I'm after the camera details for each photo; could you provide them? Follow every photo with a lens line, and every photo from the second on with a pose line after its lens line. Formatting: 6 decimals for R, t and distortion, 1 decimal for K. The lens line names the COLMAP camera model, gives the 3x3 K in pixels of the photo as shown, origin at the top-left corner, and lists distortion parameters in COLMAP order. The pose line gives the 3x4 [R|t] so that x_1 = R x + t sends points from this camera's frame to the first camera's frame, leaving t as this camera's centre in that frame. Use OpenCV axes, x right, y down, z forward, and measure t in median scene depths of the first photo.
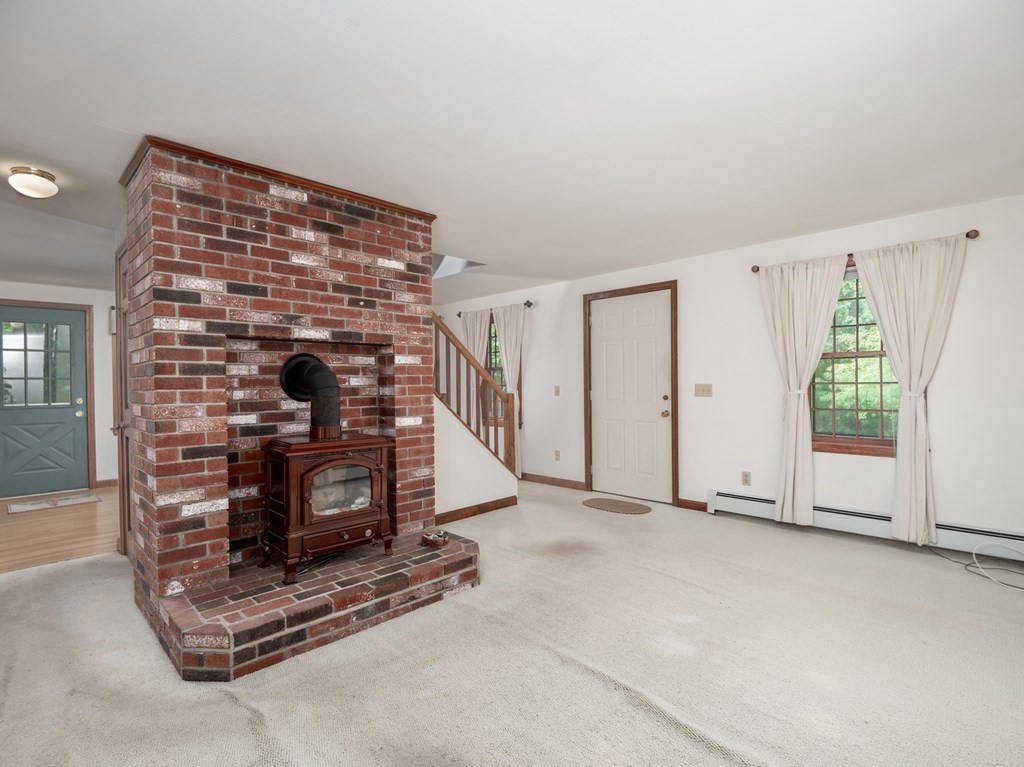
lens RADIAL K [[502.5, 0, 507.7], [0, 502.5, 389.3], [0, 0, 1]] dist [-0.001669, -0.001526]
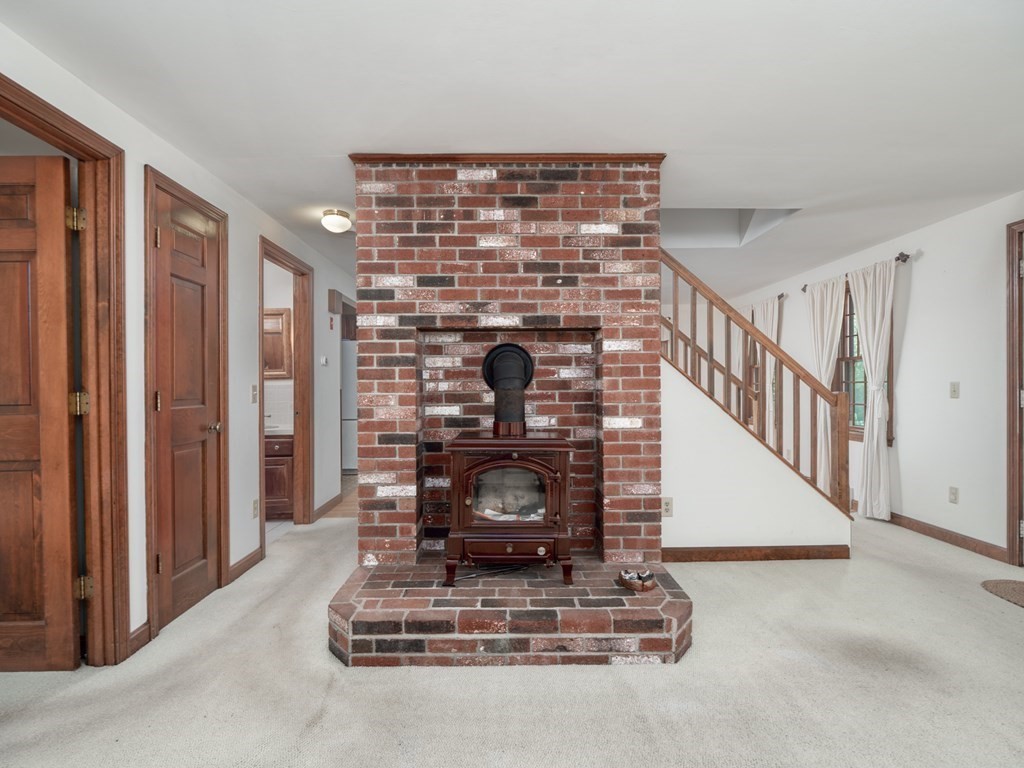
lens RADIAL K [[502.5, 0, 507.7], [0, 502.5, 389.8], [0, 0, 1]] dist [-0.001669, -0.001526]
pose [[0.715717, 0.012208, -0.698283, 0.274830], [-0.011218, 0.999919, 0.005983, 0.010693], [0.698300, 0.003551, 0.715796, 0.364236]]
